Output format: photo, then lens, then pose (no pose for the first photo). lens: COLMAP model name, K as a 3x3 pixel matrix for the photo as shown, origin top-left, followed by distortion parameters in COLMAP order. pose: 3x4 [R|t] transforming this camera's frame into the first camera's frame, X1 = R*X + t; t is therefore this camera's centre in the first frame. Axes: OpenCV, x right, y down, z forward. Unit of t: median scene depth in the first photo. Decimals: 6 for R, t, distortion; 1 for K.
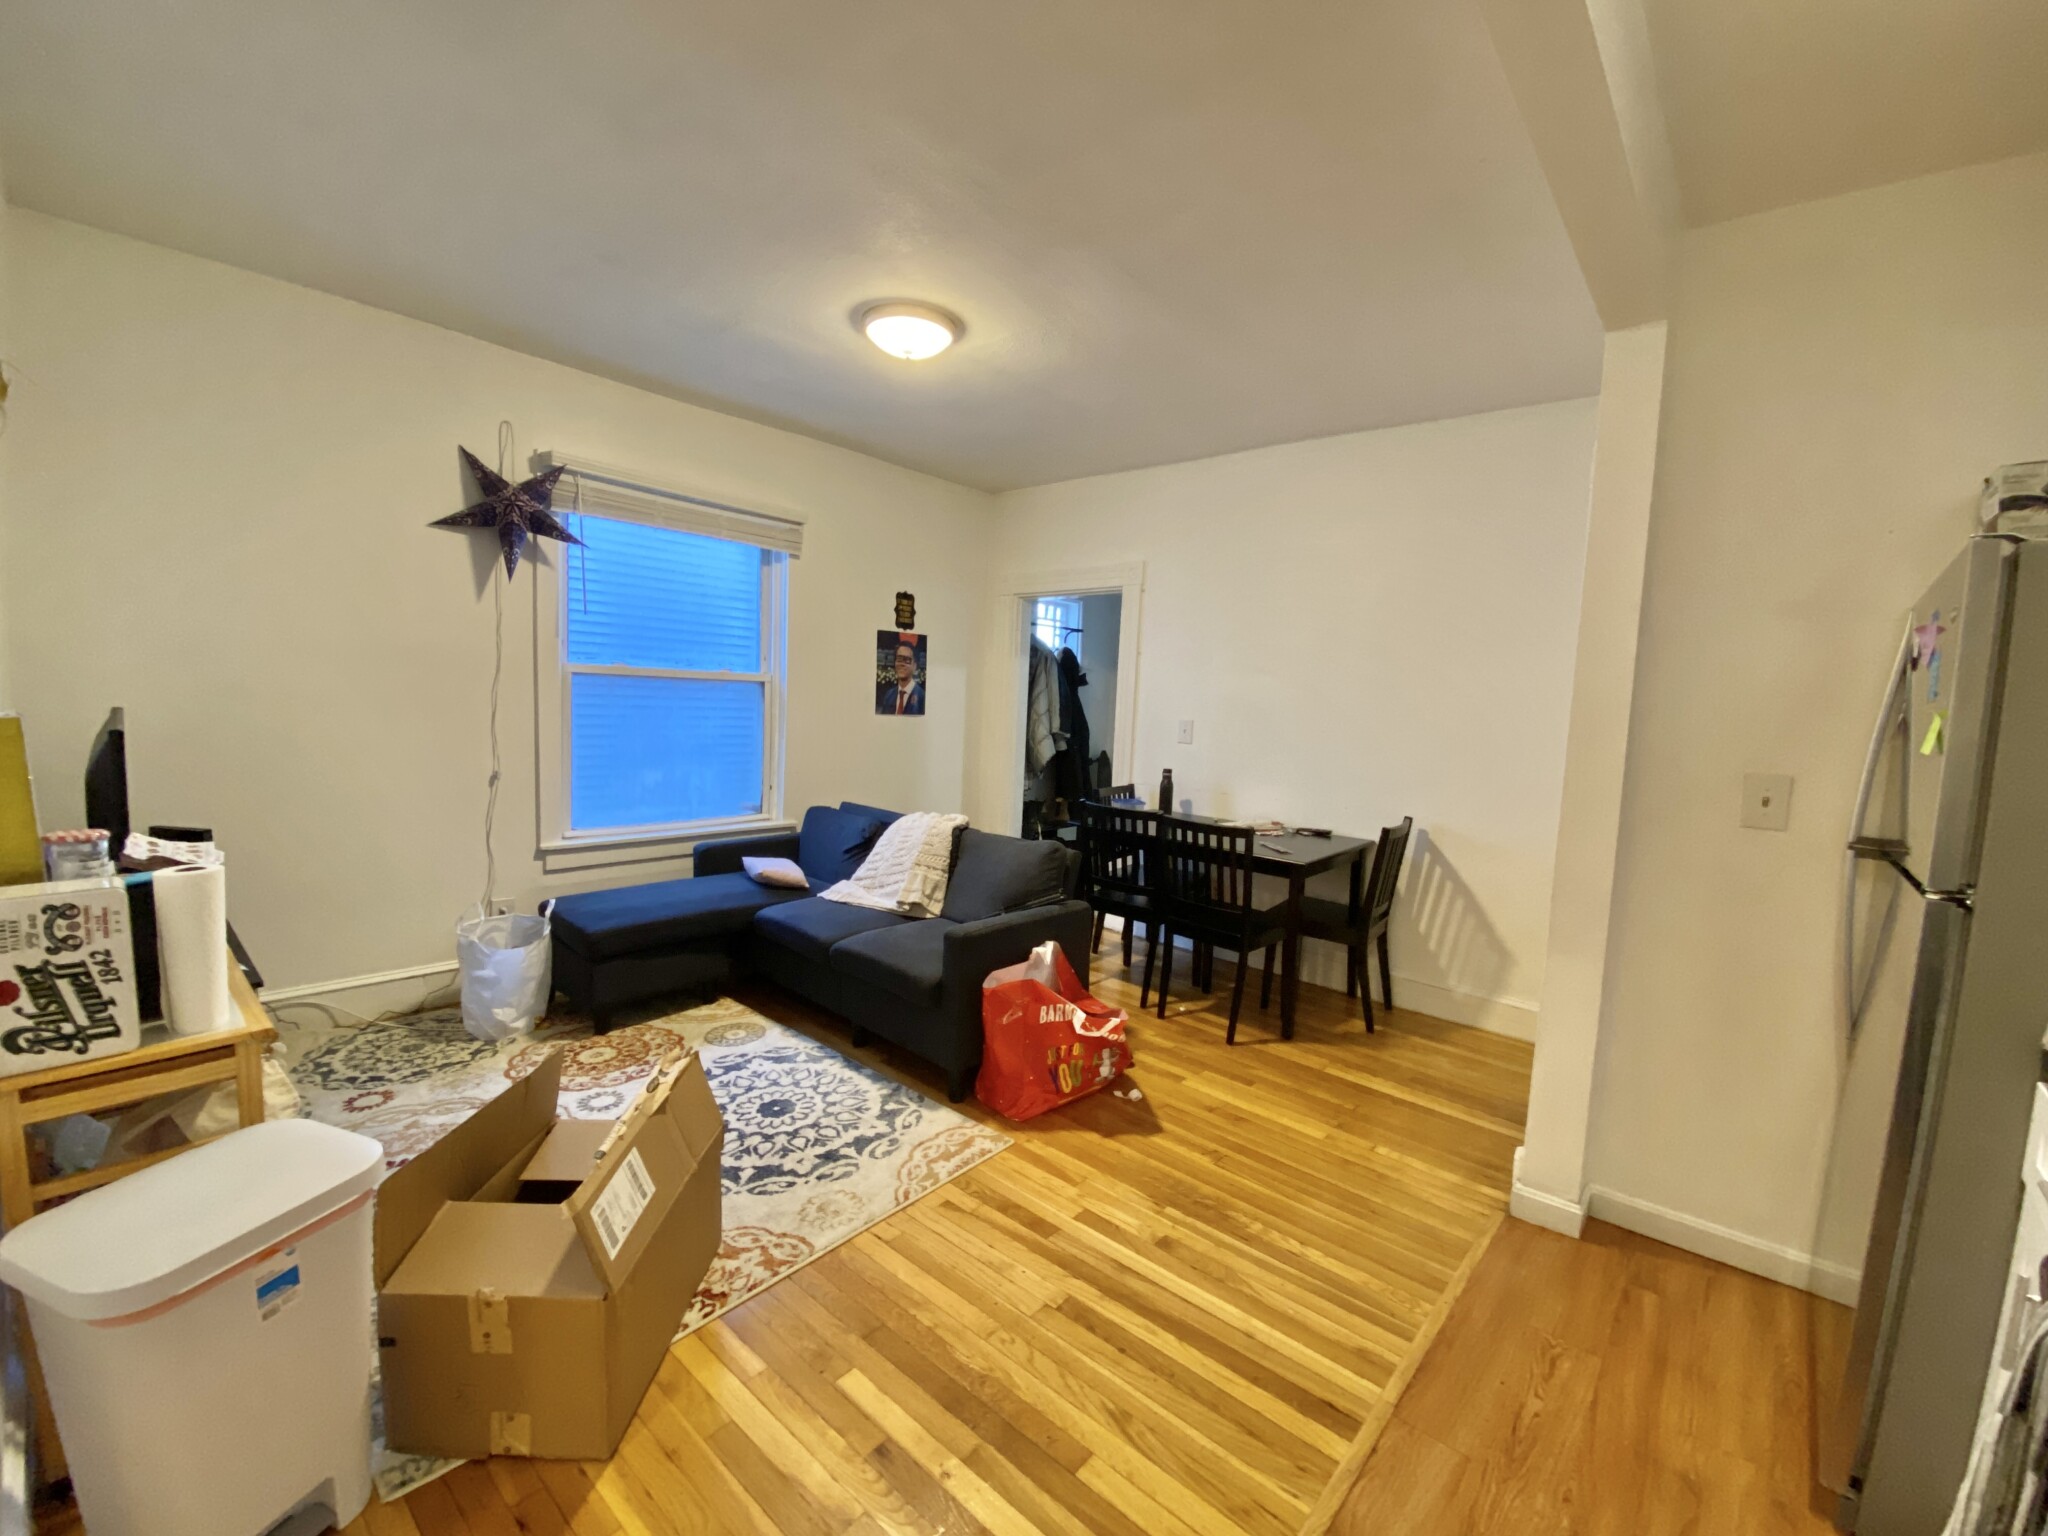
lens RADIAL K [[833.7, 0, 1012.1], [0, 833.7, 764.6], [0, 0, 1]] dist [0.044944, -0.032007]
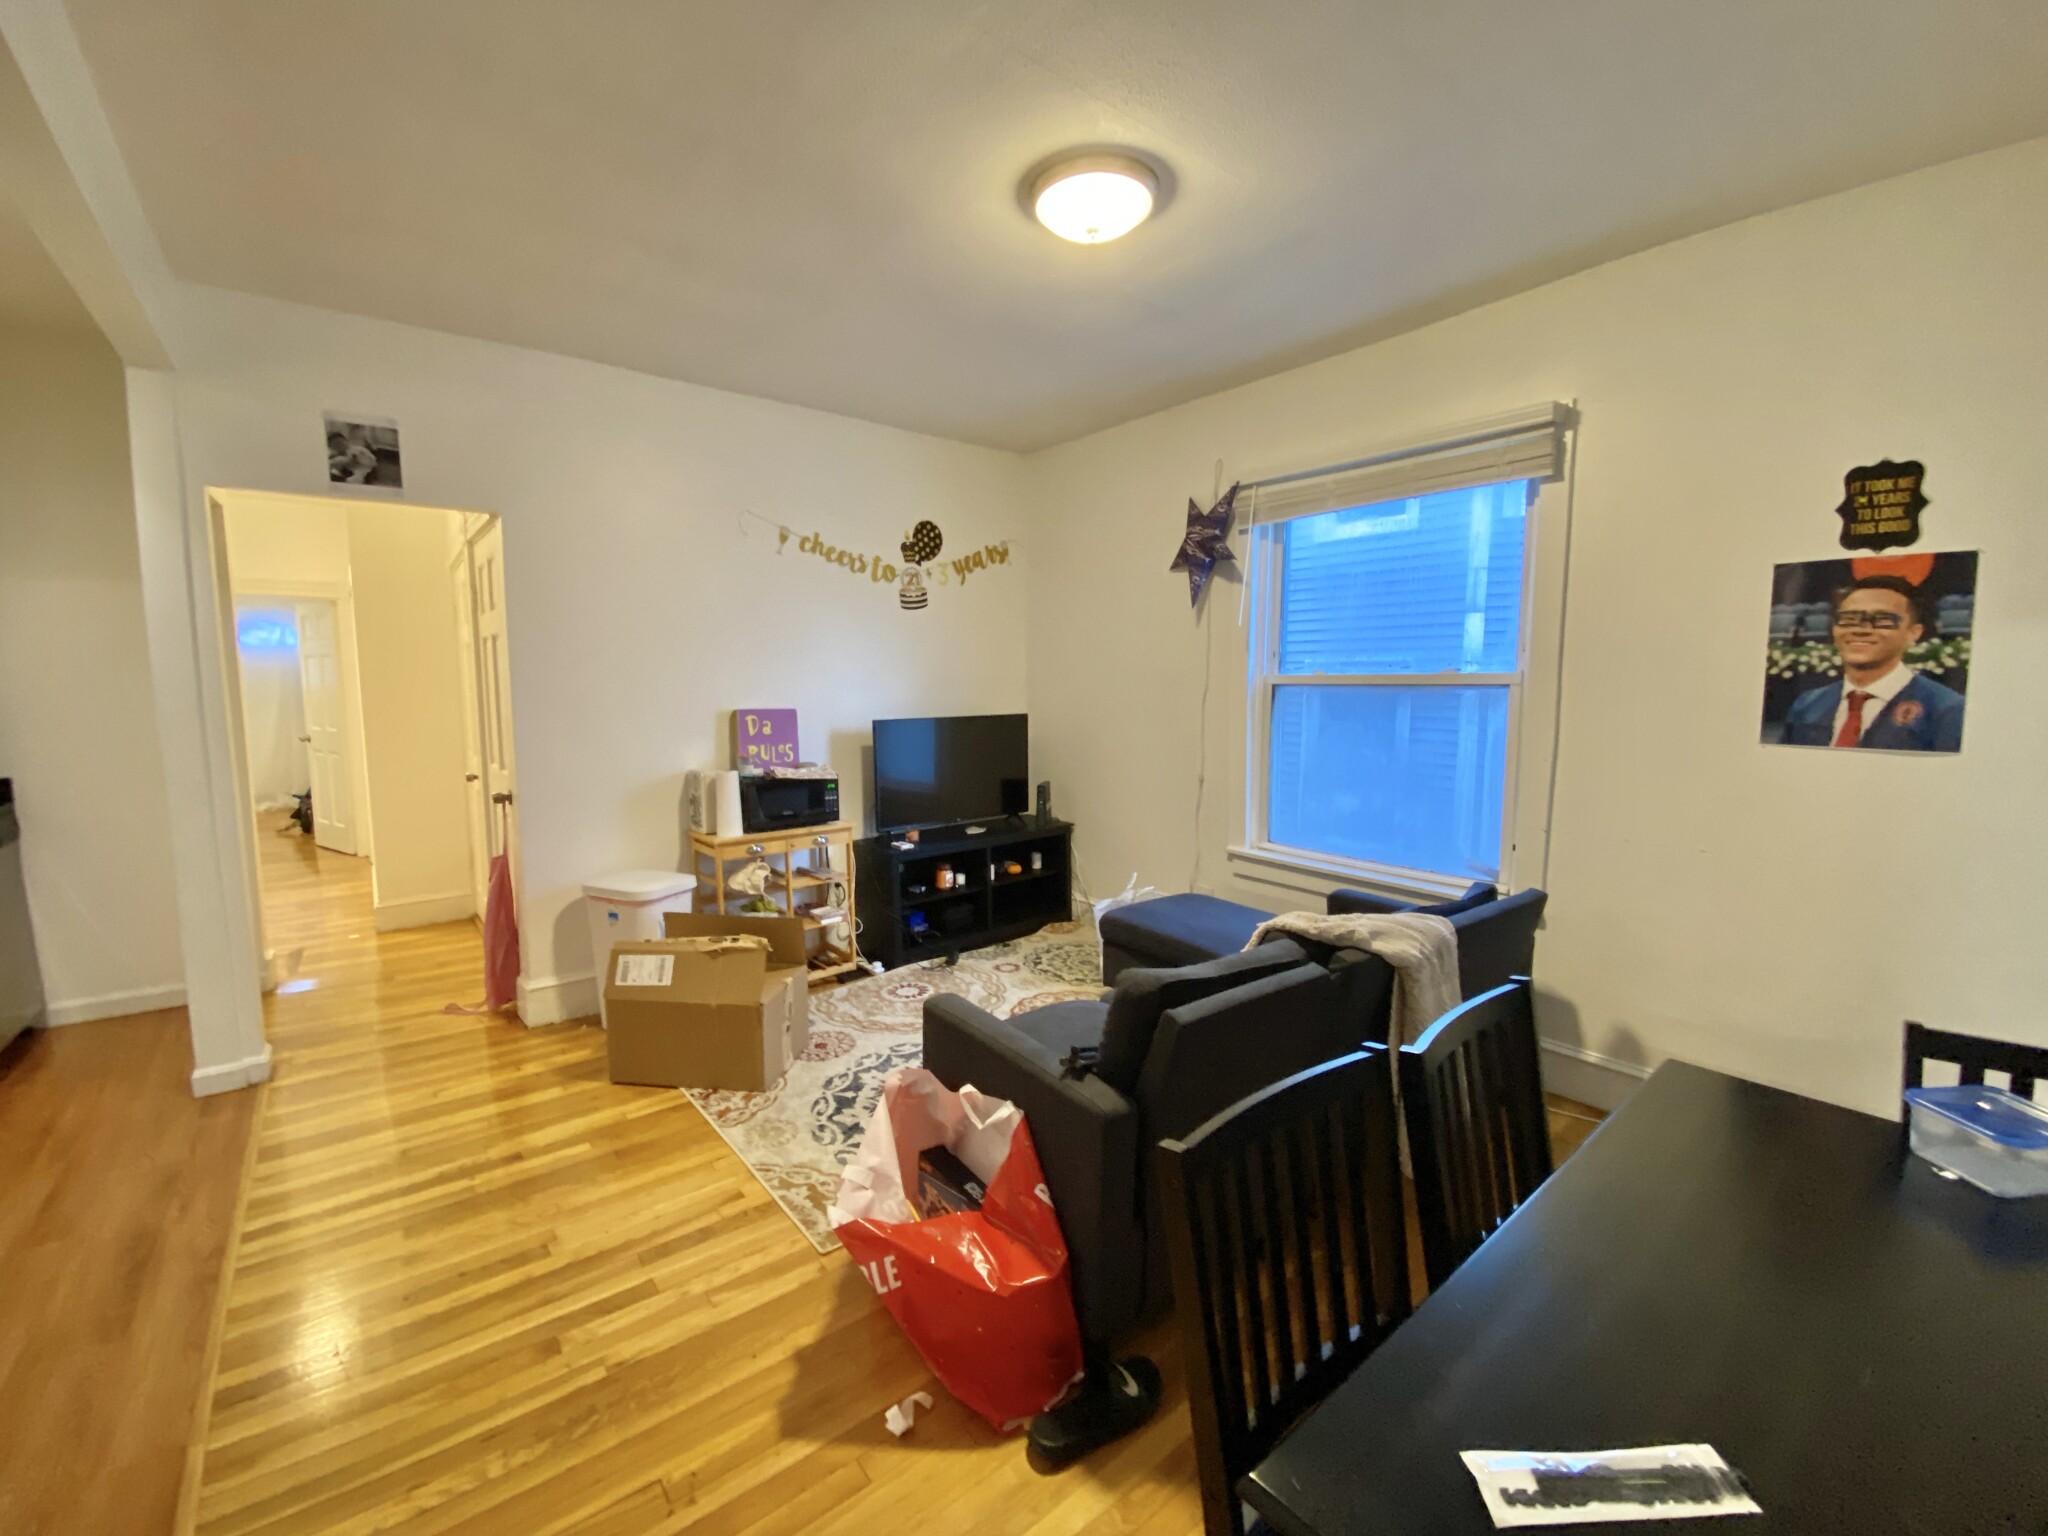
lens RADIAL K [[833.7, 0, 1012.1], [0, 833.7, 764.6], [0, 0, 1]] dist [0.044944, -0.032007]
pose [[-0.174160, 0.062389, -0.982739, 0.564307], [-0.085510, 0.993263, 0.078211, -0.072466], [0.980998, 0.097656, -0.167651, 0.970275]]
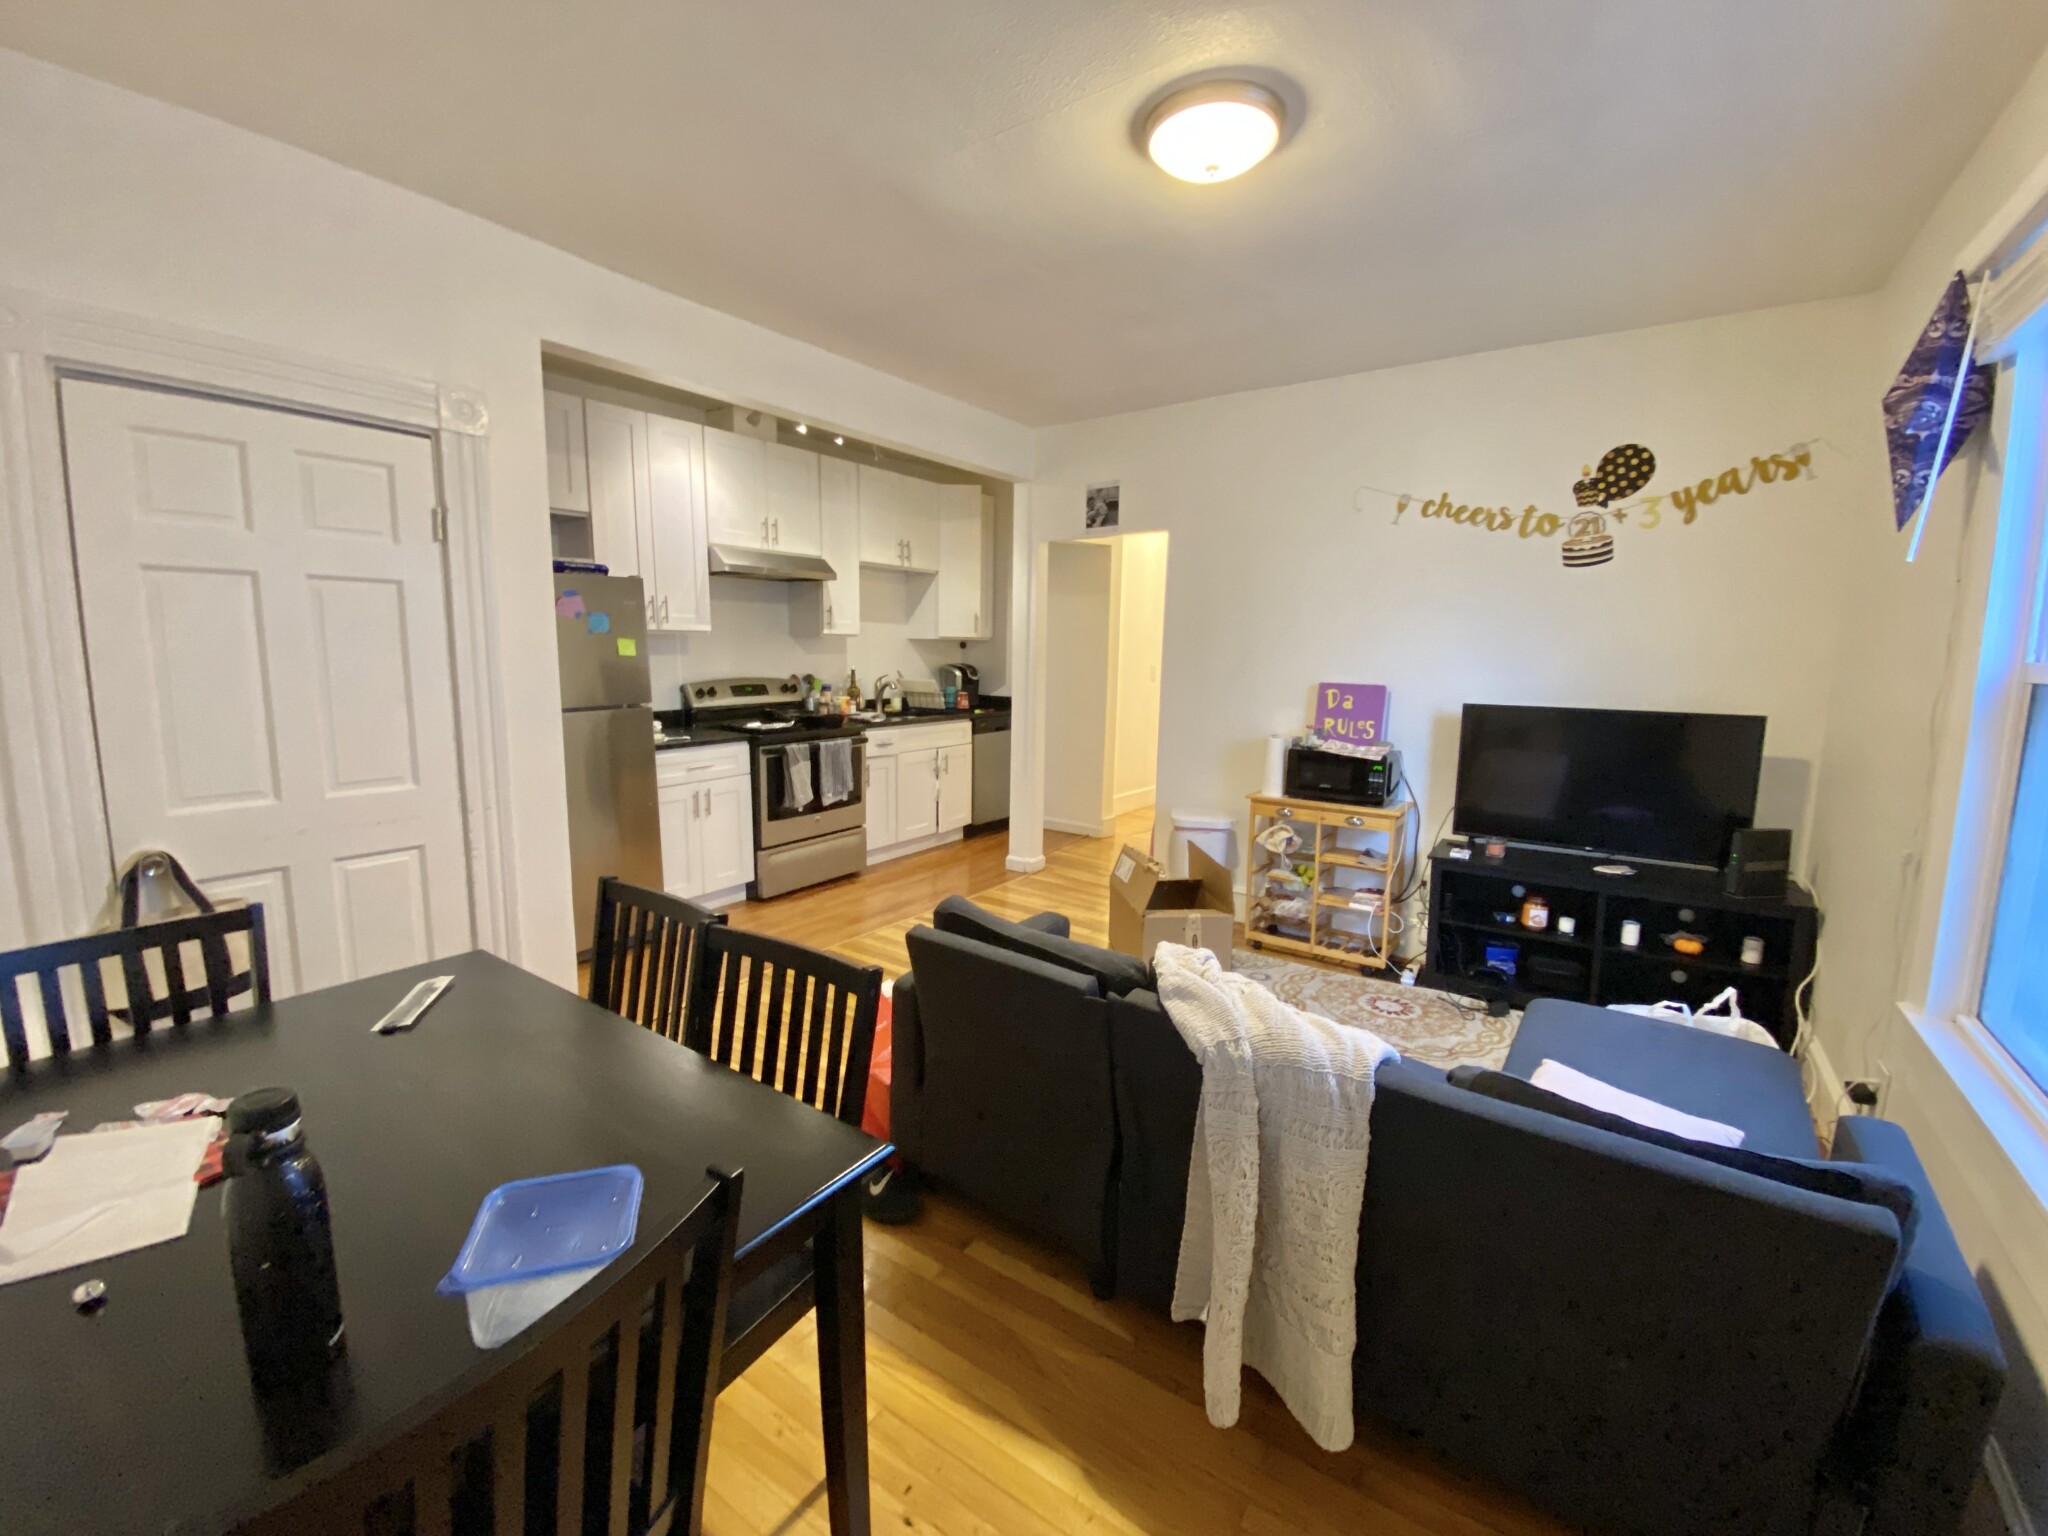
lens RADIAL K [[833.7, 0, 1012.1], [0, 833.7, 764.6], [0, 0, 1]] dist [0.044944, -0.032007]
pose [[-0.993426, -0.044253, -0.105575, 0.072290], [-0.066186, 0.974522, 0.214304, -0.138659], [0.093401, 0.219882, -0.971045, 1.548916]]
